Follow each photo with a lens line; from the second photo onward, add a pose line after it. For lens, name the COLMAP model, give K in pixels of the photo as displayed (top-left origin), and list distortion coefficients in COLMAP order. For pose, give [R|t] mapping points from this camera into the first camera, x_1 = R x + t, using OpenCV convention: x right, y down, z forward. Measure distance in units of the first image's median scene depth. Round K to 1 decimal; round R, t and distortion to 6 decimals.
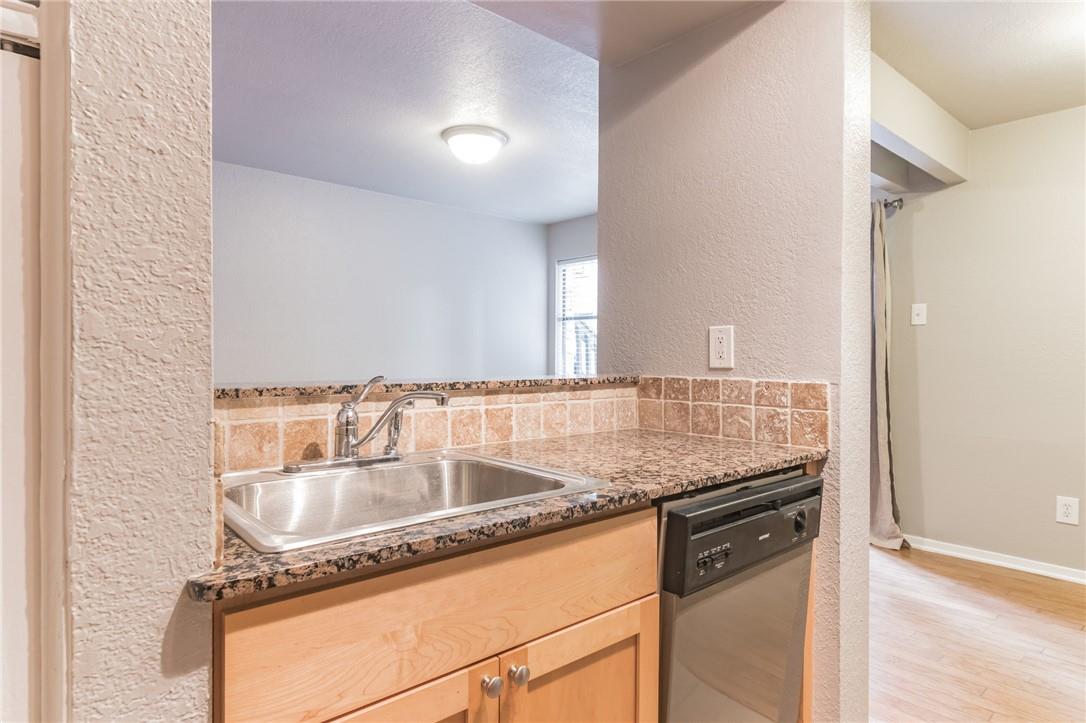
lens RADIAL K [[609.1, 0, 539.8], [0, 609.1, 358.8], [0, 0, 1]] dist [-0.003009, 0.000118]
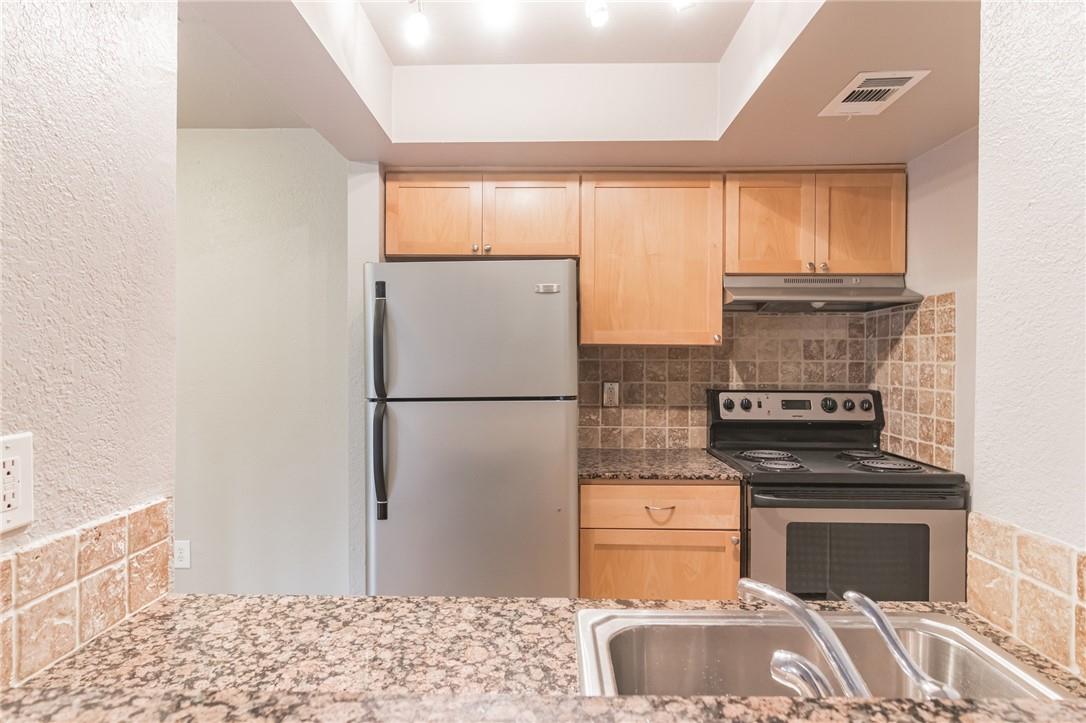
lens RADIAL K [[609.1, 0, 540.5], [0, 609.1, 365.7], [0, 0, 1]] dist [-0.003009, 0.000118]
pose [[-0.741197, -0.018800, 0.671024, -0.302625], [-0.001086, 0.999640, 0.026808, -0.126912], [-0.671286, 0.019141, -0.740951, 1.167139]]
